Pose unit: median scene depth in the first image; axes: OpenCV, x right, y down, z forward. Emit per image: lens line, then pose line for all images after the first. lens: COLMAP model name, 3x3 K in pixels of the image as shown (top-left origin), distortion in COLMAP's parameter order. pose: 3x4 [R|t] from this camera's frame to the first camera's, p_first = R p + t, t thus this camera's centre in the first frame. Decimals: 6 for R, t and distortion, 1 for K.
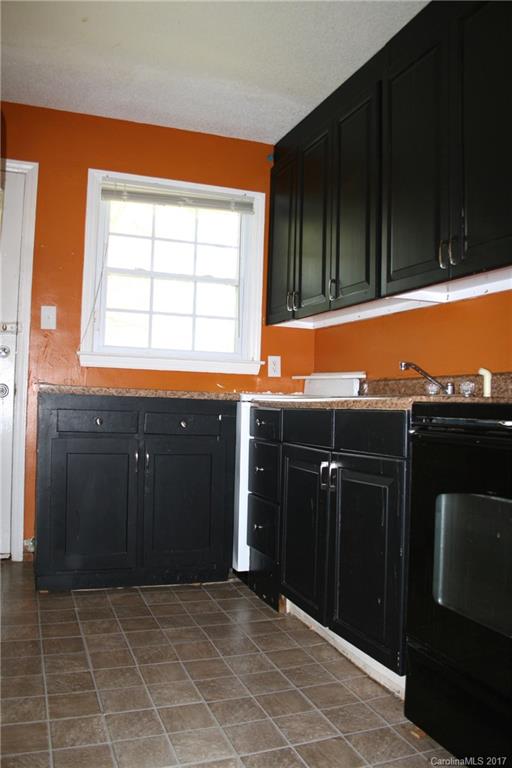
lens RADIAL K [[644.8, 0, 249.6], [0, 644.8, 385.2], [0, 0, 1]] dist [-0.158517, 0.137731]
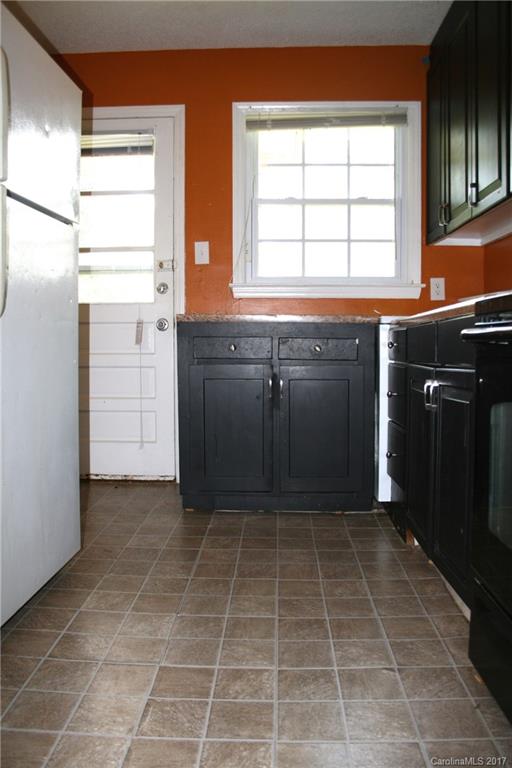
lens RADIAL K [[644.8, 0, 249.6], [0, 644.8, 385.2], [0, 0, 1]] dist [-0.158517, 0.137731]
pose [[0.921147, -0.005627, -0.389173, 0.170828], [0.037653, 0.996494, 0.074713, 0.036258], [0.387389, -0.083475, 0.918130, 0.050832]]
